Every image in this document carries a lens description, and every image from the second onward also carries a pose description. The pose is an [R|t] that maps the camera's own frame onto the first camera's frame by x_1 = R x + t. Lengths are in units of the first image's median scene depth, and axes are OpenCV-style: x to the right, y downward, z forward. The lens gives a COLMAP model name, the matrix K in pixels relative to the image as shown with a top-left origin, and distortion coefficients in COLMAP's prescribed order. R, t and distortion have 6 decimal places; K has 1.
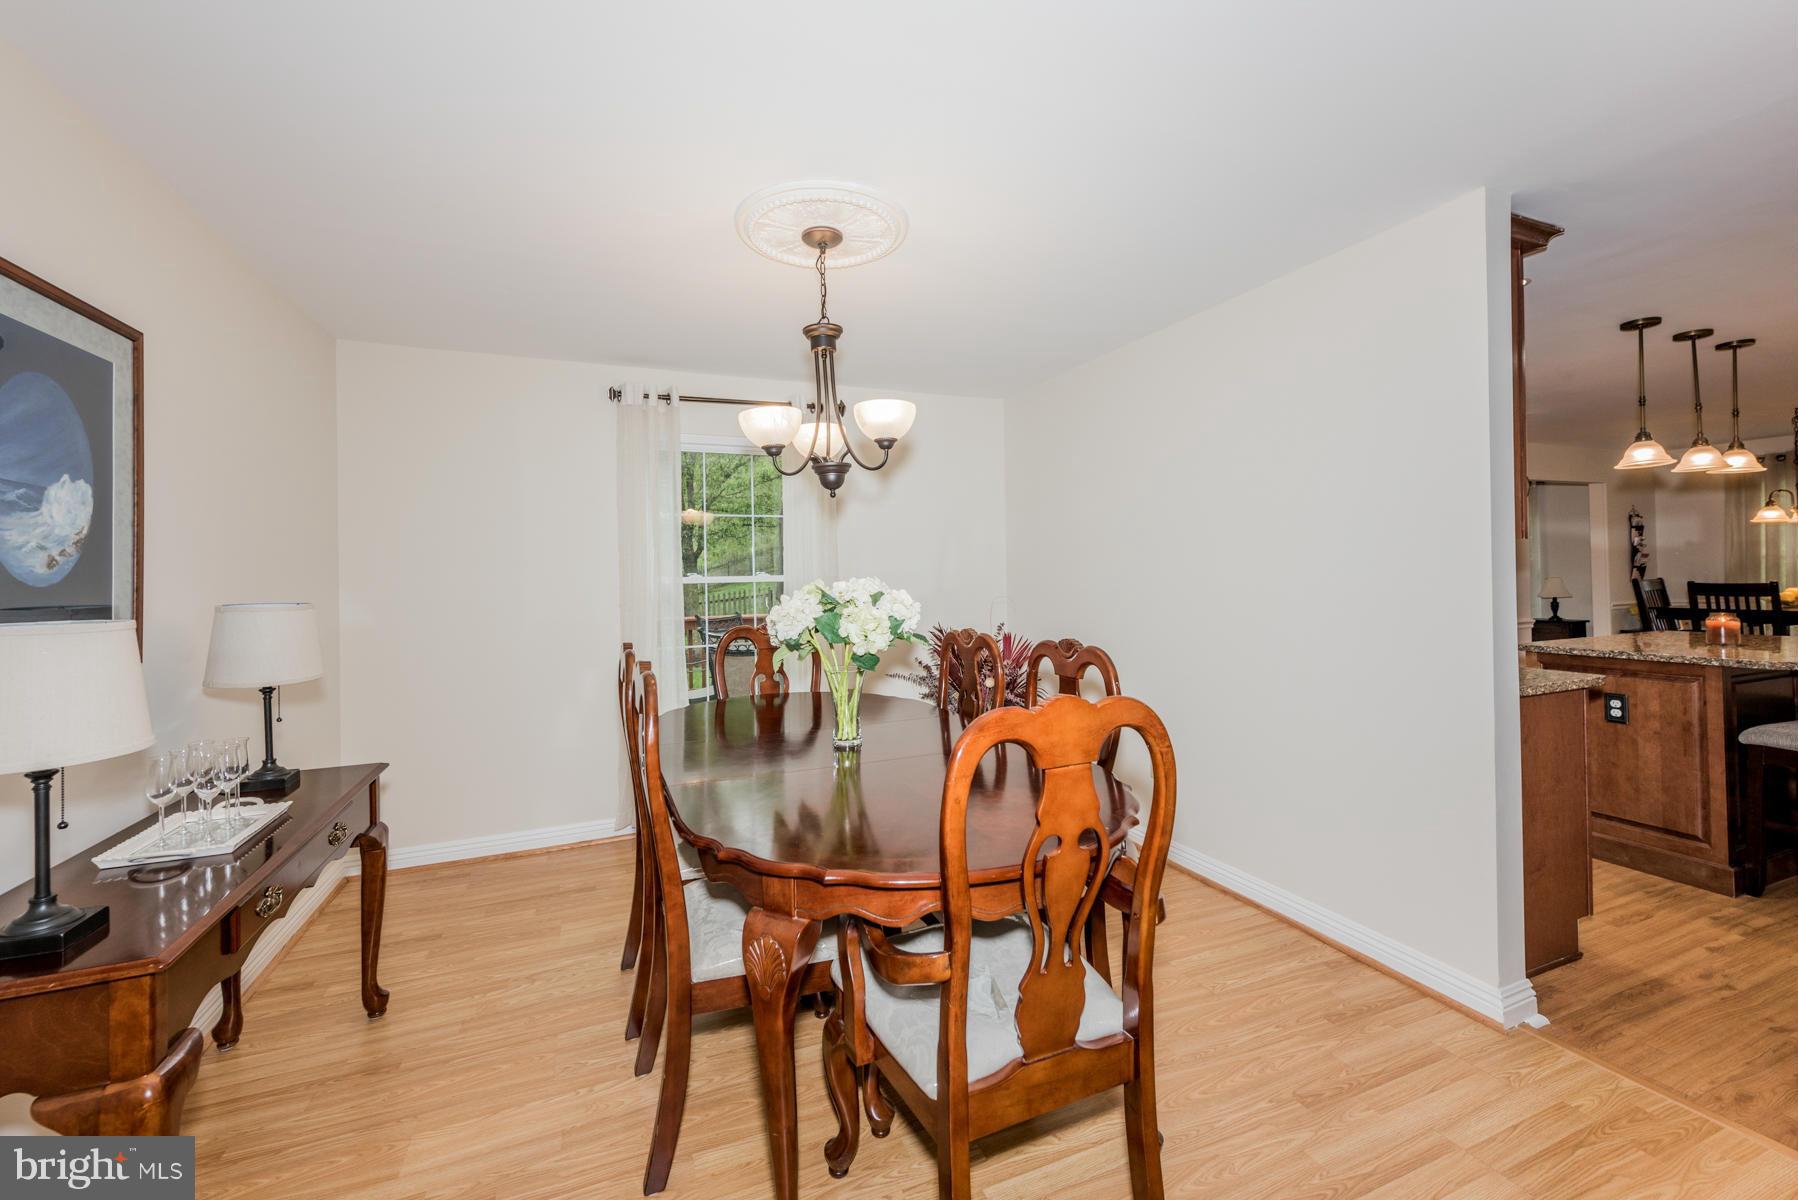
lens RADIAL K [[706.8, 0, 895.3], [0, 706.8, 602.0], [0, 0, 1]] dist [0.012033, -0.000250]
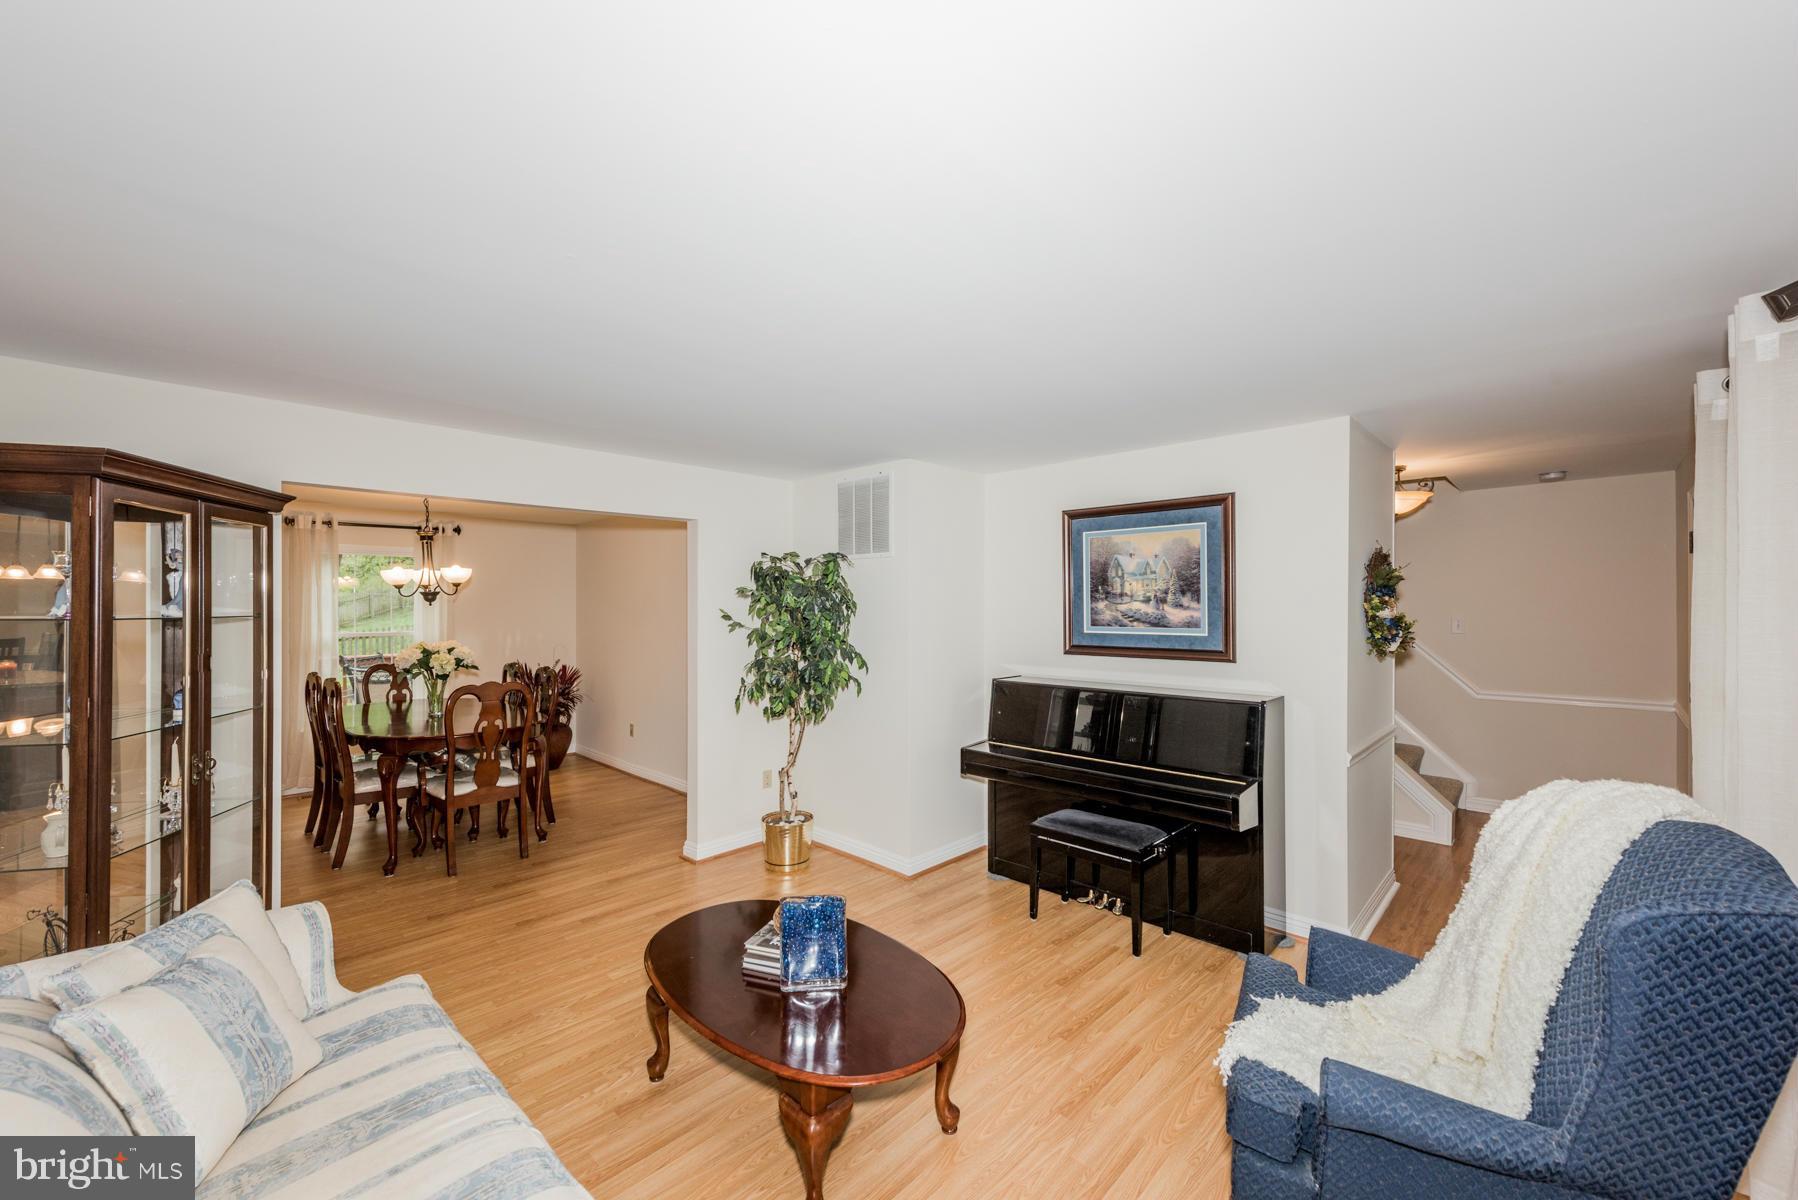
lens RADIAL K [[706.8, 0, 895.3], [0, 706.8, 602.0], [0, 0, 1]] dist [0.012033, -0.000250]
pose [[0.918586, 0.011923, 0.395041, 0.384031], [0.004727, 0.999142, -0.041149, -0.058808], [-0.395193, 0.039667, 0.917741, -1.699072]]
